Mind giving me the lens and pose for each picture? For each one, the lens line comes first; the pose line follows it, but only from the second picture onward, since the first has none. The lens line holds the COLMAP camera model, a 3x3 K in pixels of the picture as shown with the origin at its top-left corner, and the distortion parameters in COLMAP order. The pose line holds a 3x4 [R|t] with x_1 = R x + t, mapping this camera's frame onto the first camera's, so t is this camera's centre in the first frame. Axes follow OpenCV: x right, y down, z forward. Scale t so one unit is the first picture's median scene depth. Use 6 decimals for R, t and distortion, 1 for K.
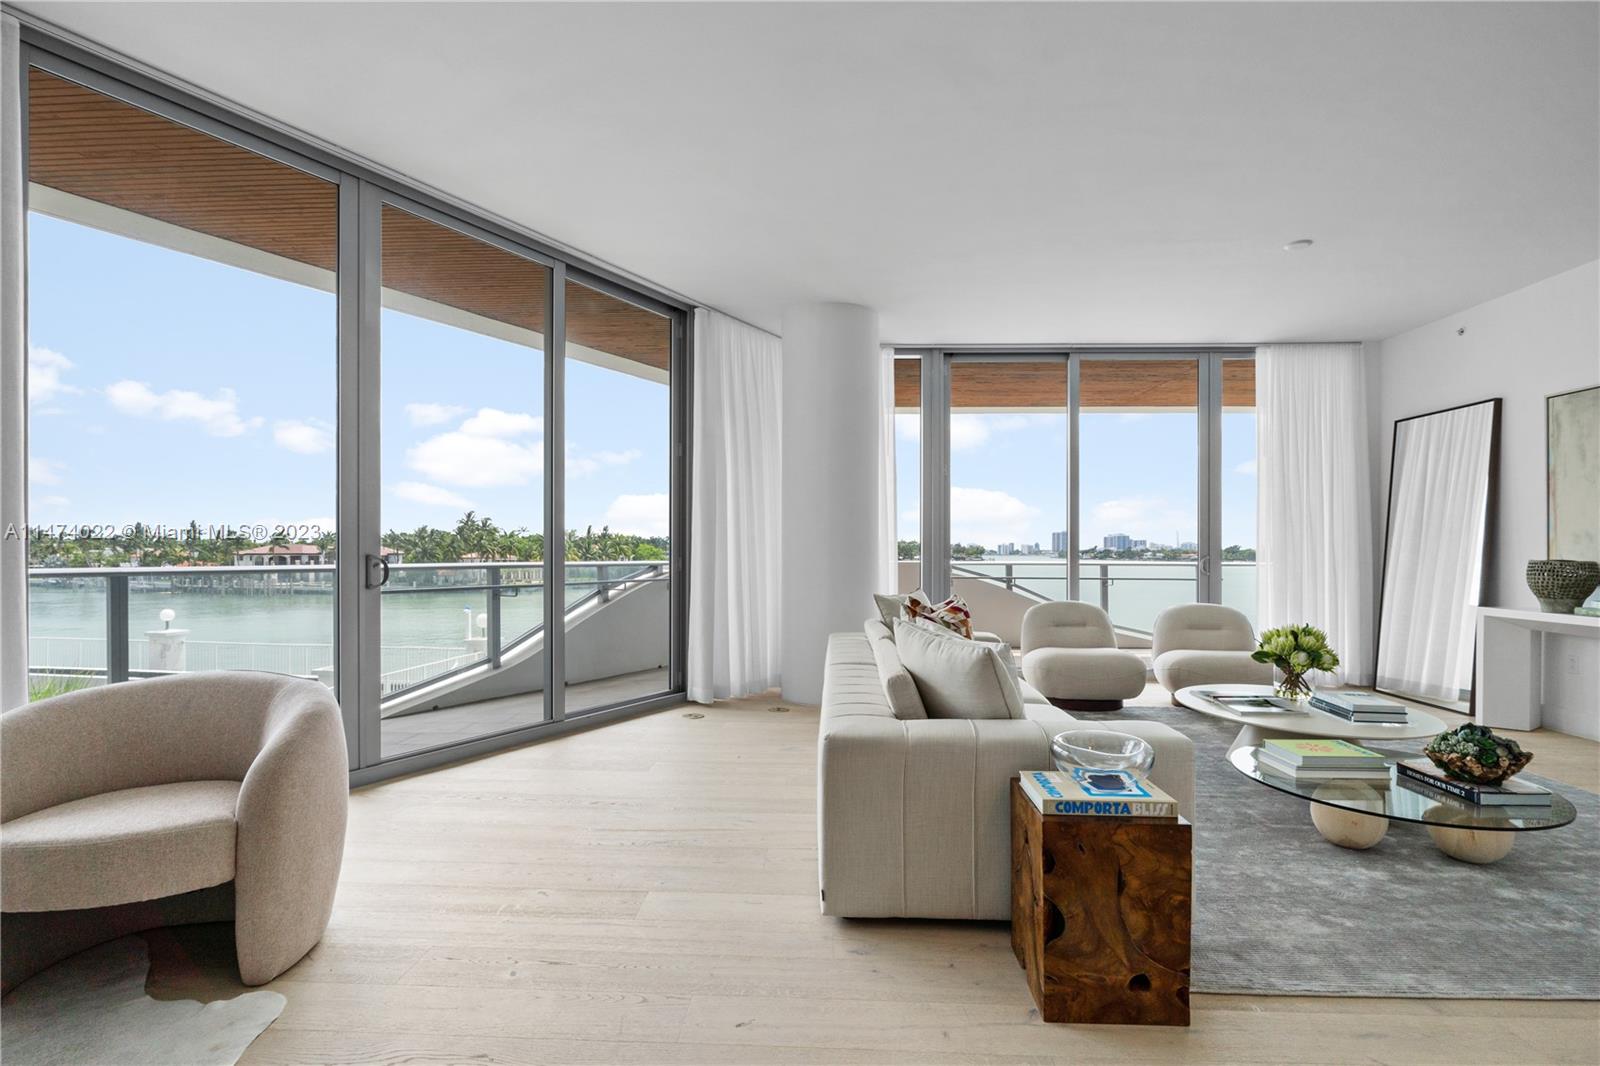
lens RADIAL K [[742.1, 0, 803.0], [0, 742.1, 553.7], [0, 0, 1]] dist [-0.008752, -0.000461]
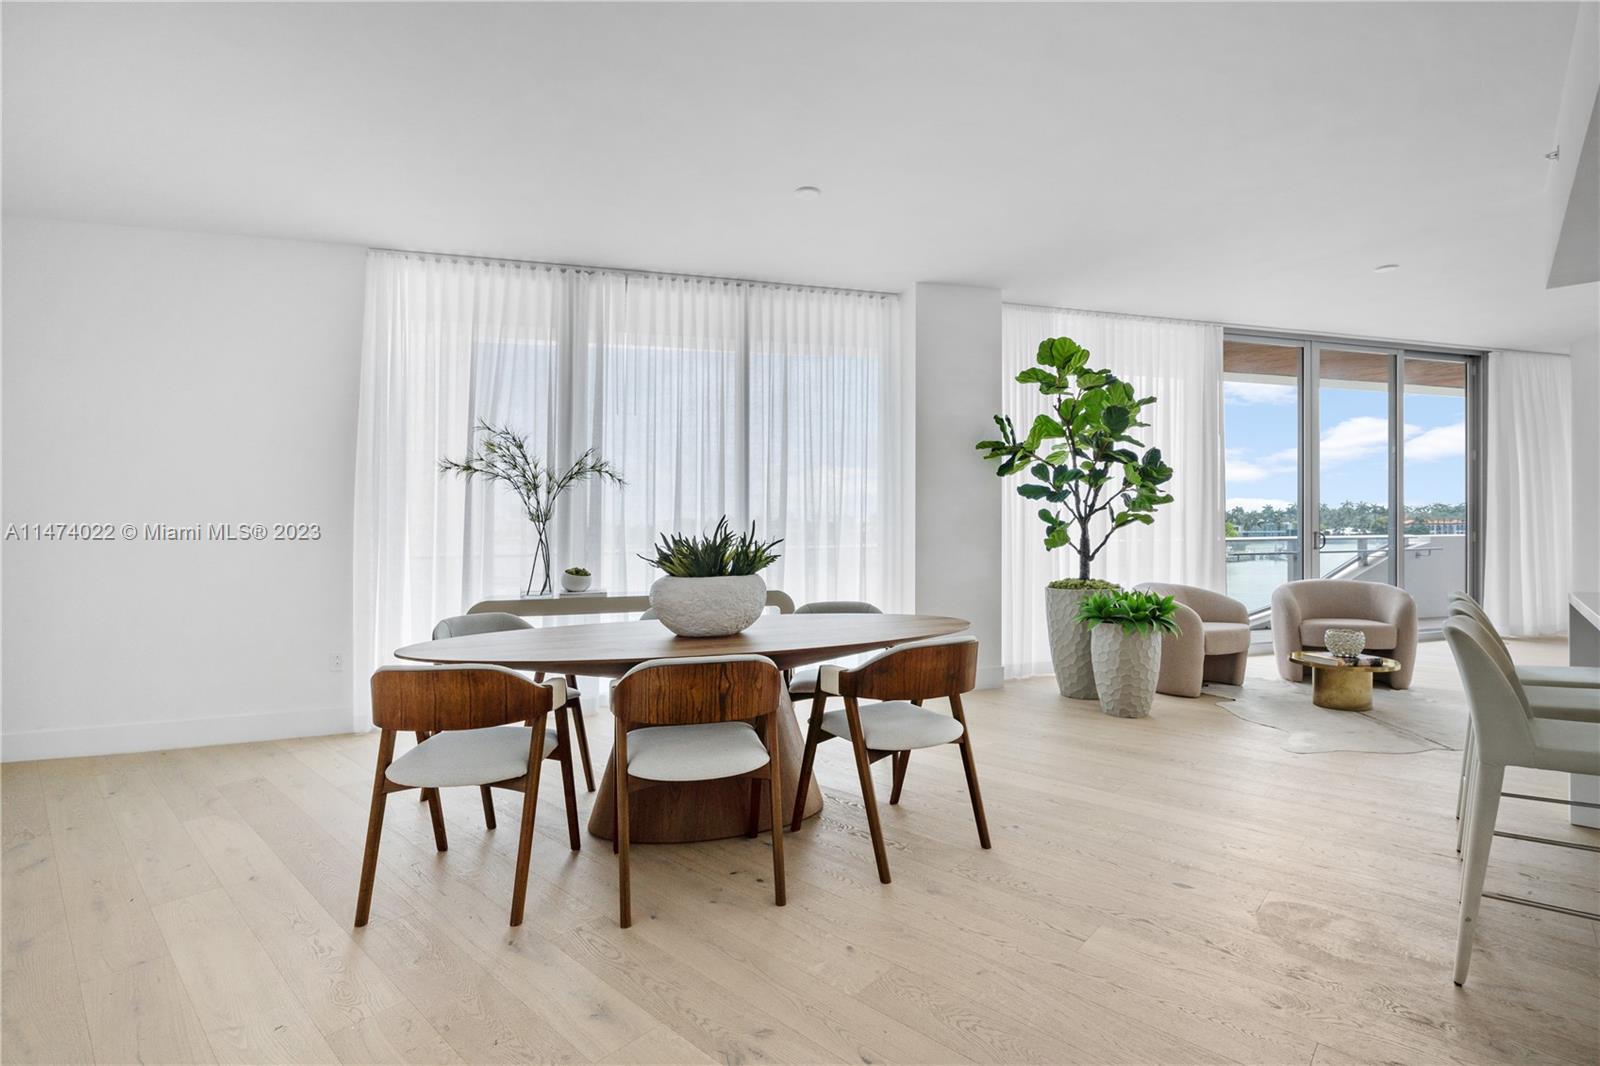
lens RADIAL K [[746.1, 0, 799.1], [0, 746.1, 522.2], [0, 0, 1]] dist [-0.011687, 0.000157]
pose [[0.761891, -0.018951, -0.647427, -0.321980], [0.012339, 0.999815, -0.014746, -0.009703], [0.647587, 0.003246, 0.761984, -1.203629]]
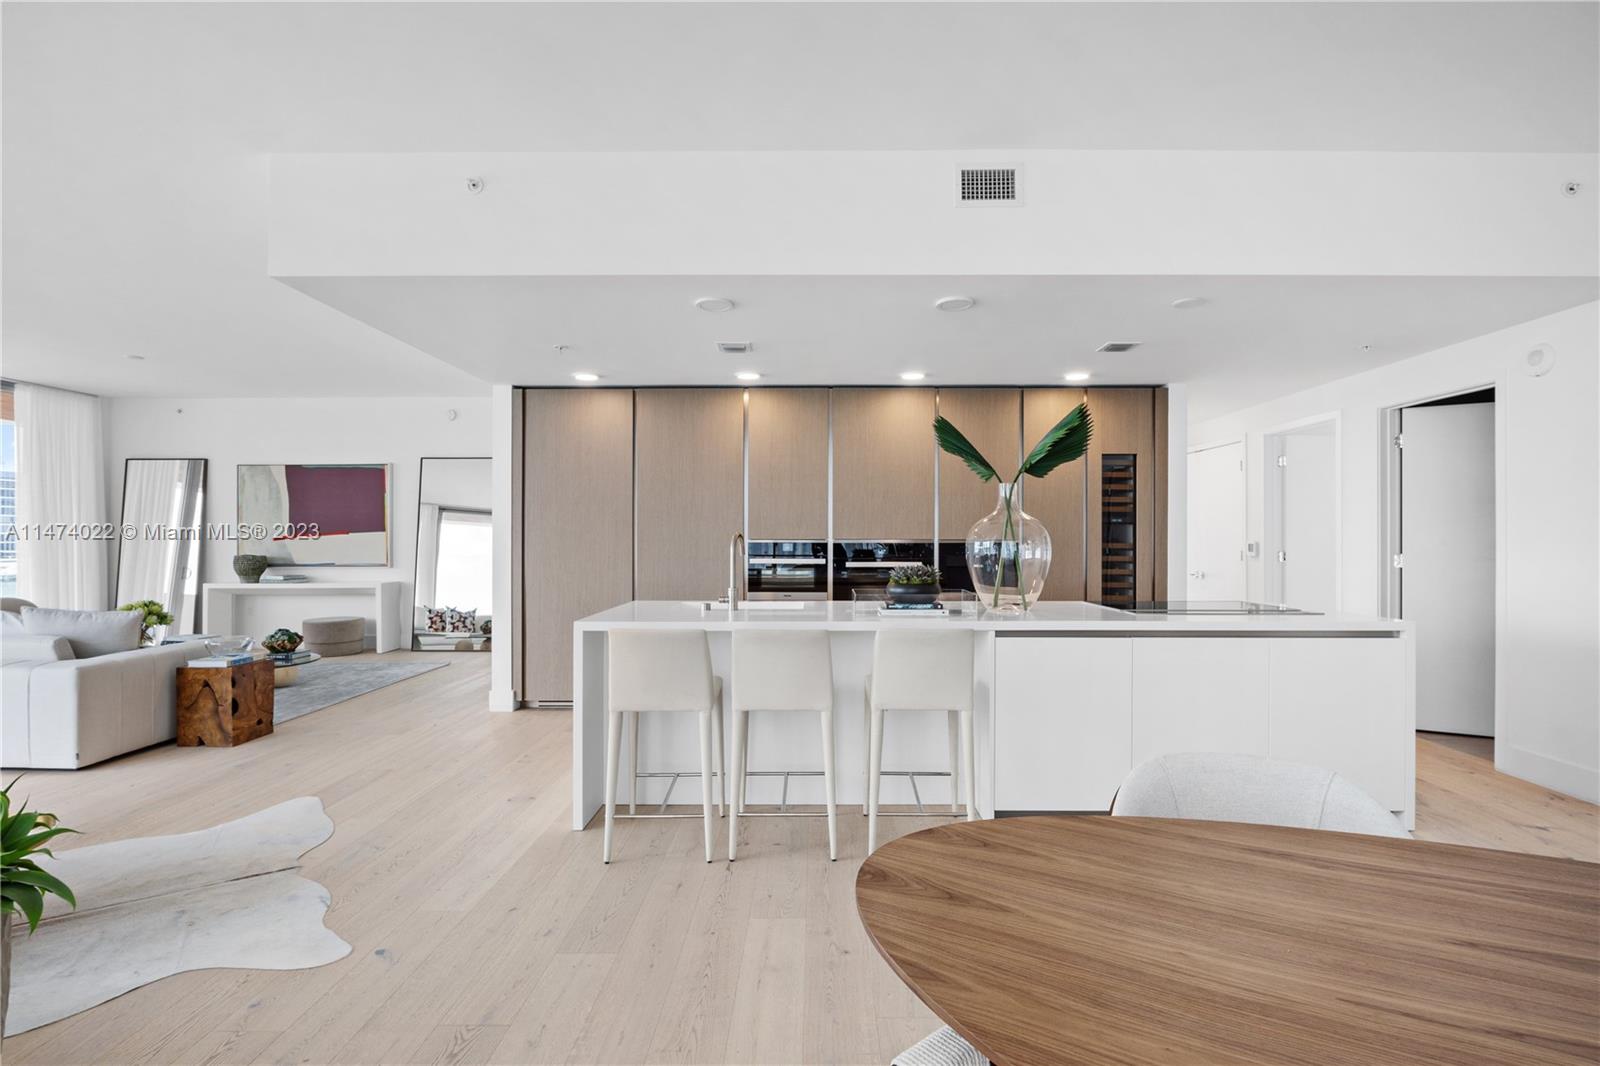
lens RADIAL K [[749.8, 0, 800.0], [0, 749.8, 533.0], [0, 0, 1]] dist [0.000380, -0.000400]
pose [[-0.028207, 0.005270, 0.999588, -1.016665], [0.005391, 0.999972, -0.005120, -0.033938], [-0.999588, 0.005245, -0.028235, -0.386184]]
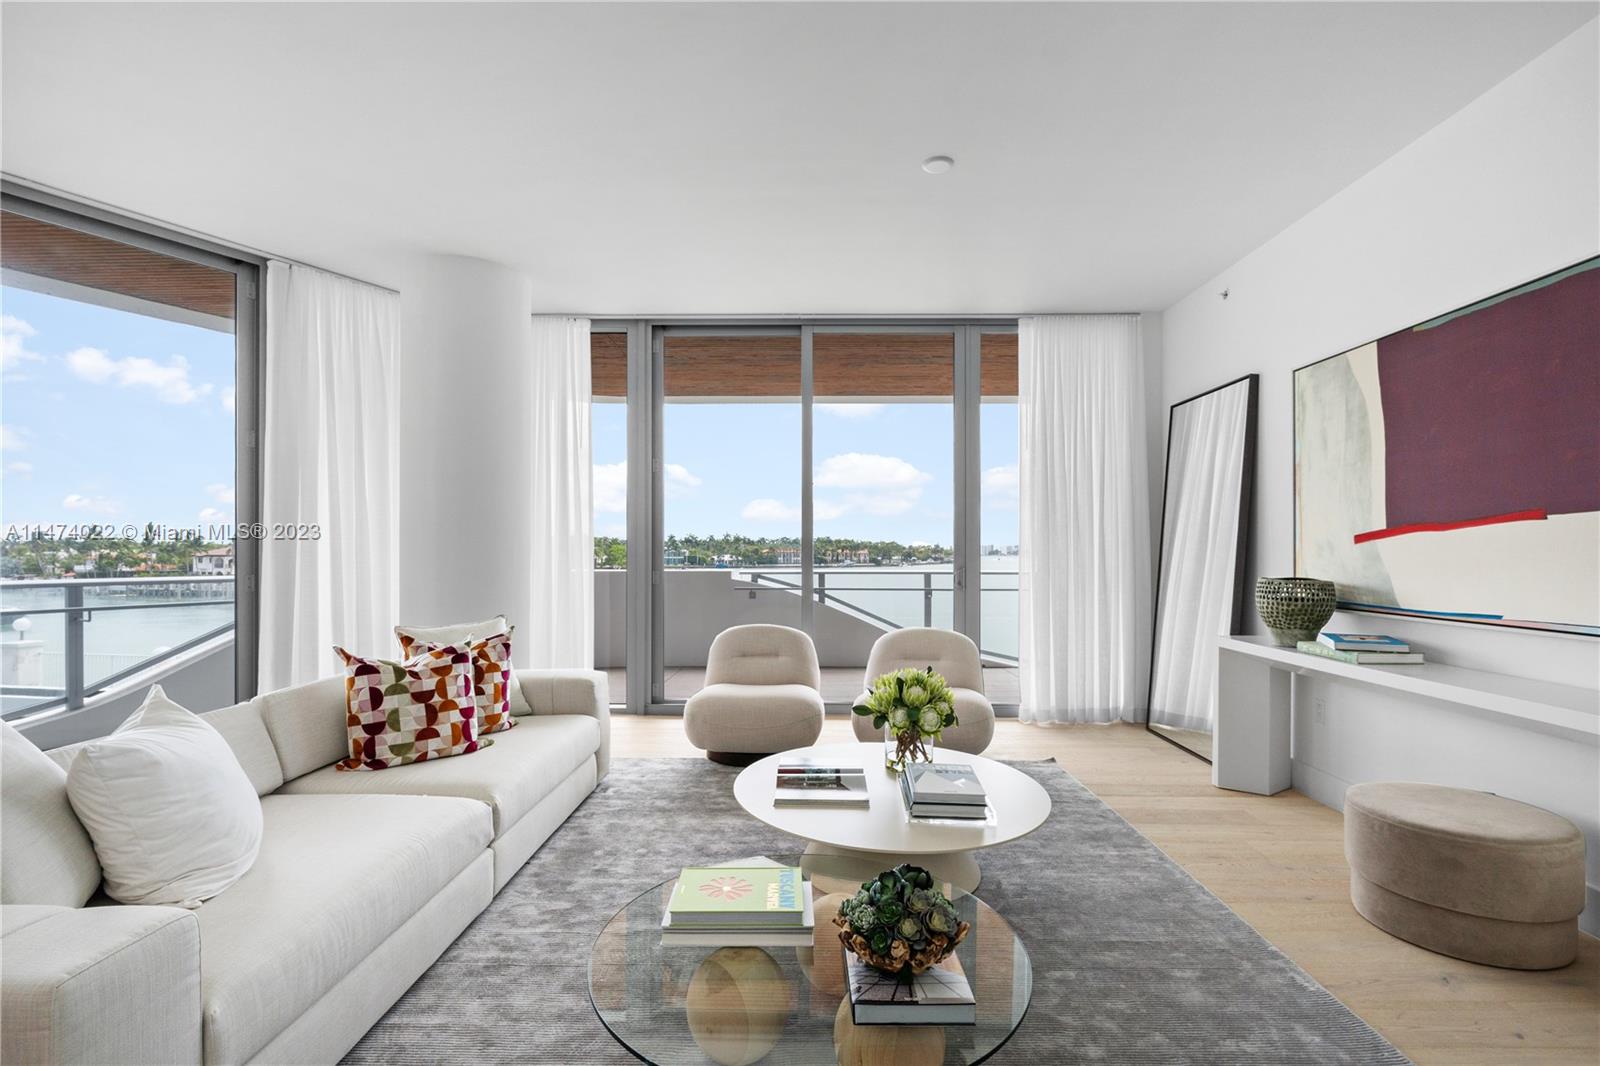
lens RADIAL K [[740.6, 0, 804.3], [0, 740.6, 554.5], [0, 0, 1]] dist [-0.008493, -0.000686]
pose [[0.999656, -0.002261, 0.026114, 0.548879], [0.002237, 0.999997, 0.000929, -0.020524], [-0.026116, -0.000870, 0.999659, 0.262596]]
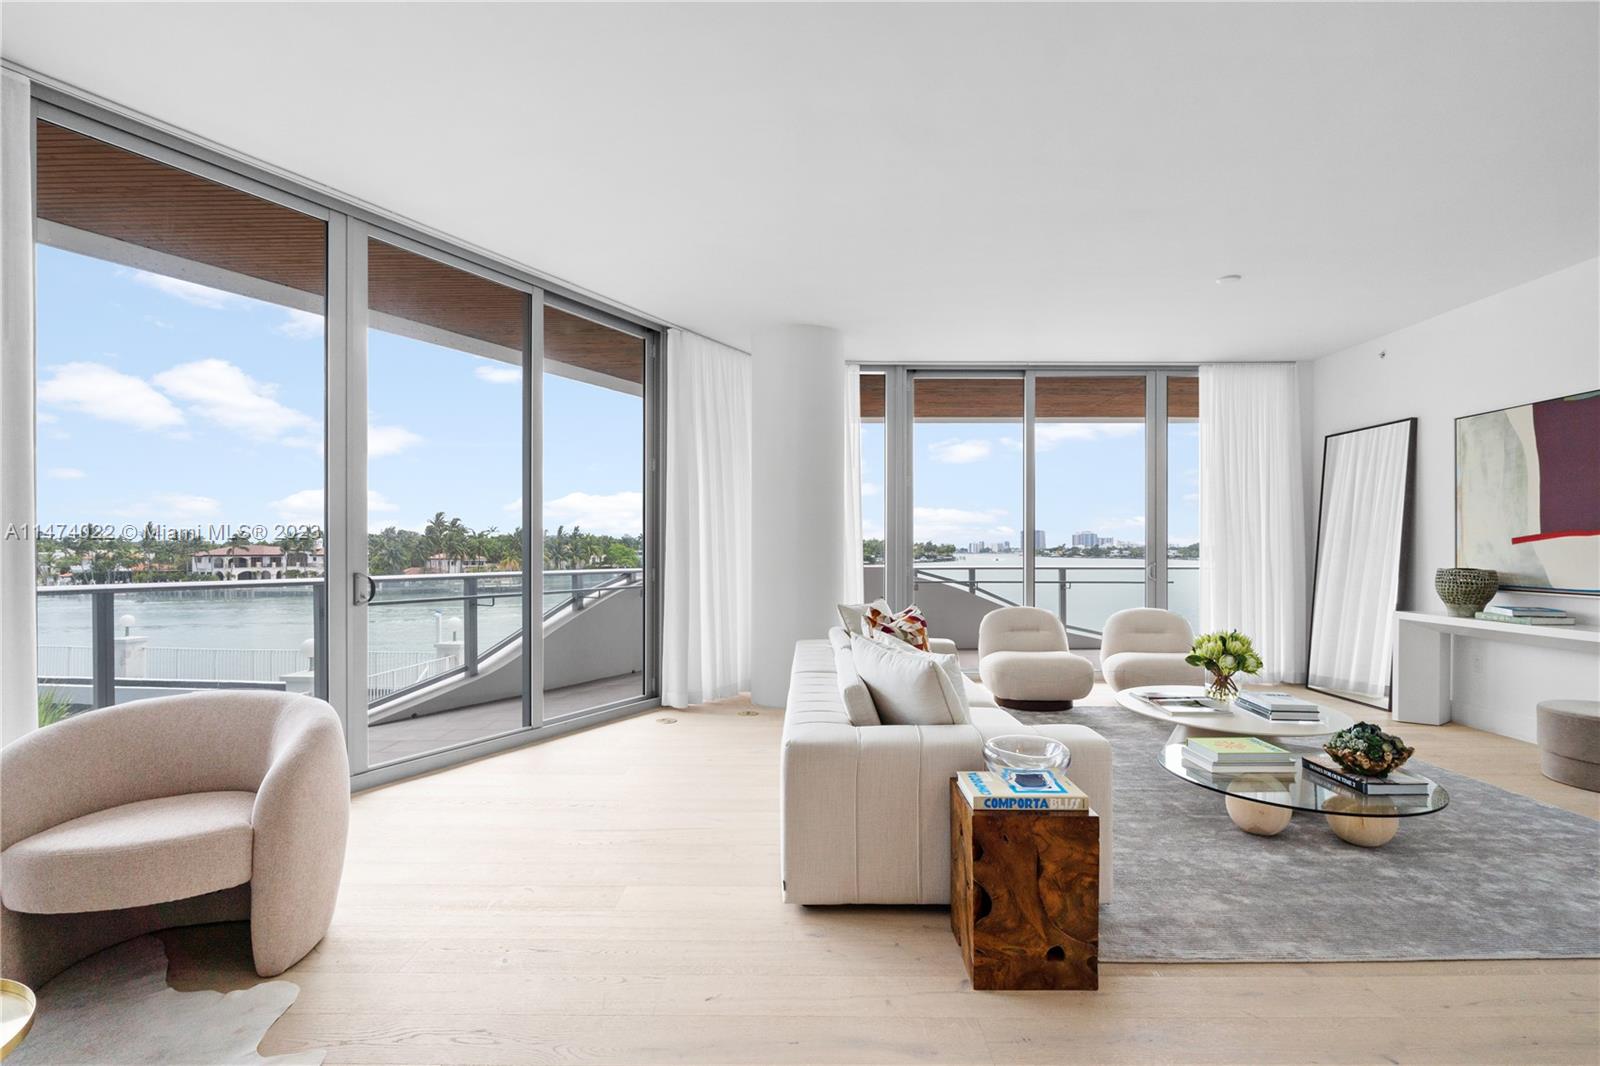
lens RADIAL K [[740.6, 0, 804.3], [0, 740.6, 554.5], [0, 0, 1]] dist [-0.008493, -0.000686]
pose [[0.999273, -0.004298, 0.037868, 0.009322], [0.004198, 0.999988, 0.002705, -0.021695], [-0.037880, -0.002544, 0.999279, -0.060975]]
